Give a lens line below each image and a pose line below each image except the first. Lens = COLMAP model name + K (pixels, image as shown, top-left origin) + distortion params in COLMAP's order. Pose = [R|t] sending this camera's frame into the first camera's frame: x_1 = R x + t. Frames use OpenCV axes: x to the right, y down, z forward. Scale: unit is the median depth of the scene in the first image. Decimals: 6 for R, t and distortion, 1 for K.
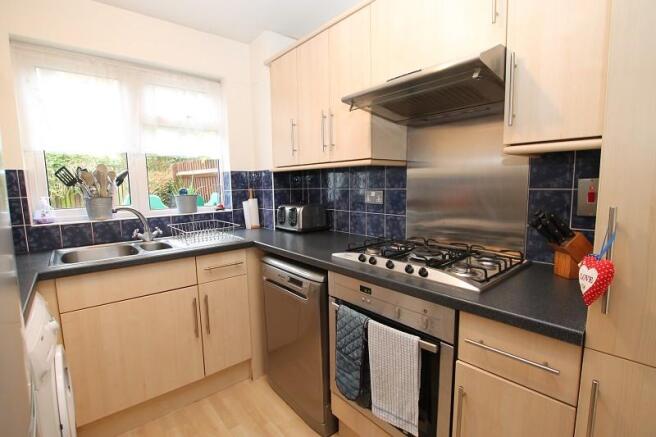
lens RADIAL K [[310.0, 0, 328.0], [0, 310.0, 218.5], [0, 0, 1]] dist [-0.006864, -0.000241]
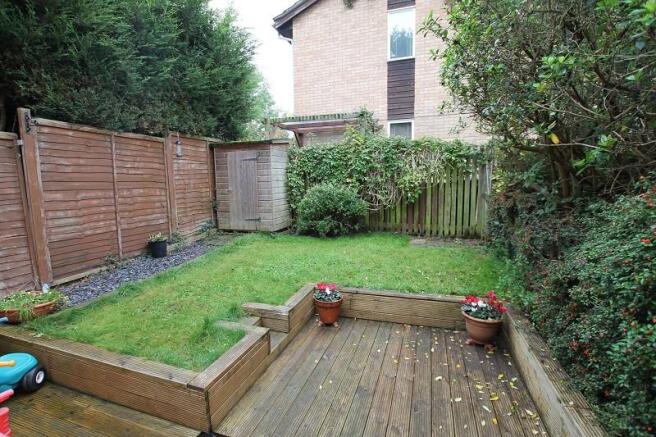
lens RADIAL K [[310.0, 0, 328.0], [0, 310.0, 218.5], [0, 0, 1]] dist [-0.006864, -0.000241]
pose [[0.506025, 0.105682, -0.856020, -0.343514], [-0.087516, 0.993634, 0.070938, -0.077972], [0.858068, 0.039019, 0.512052, 0.527261]]
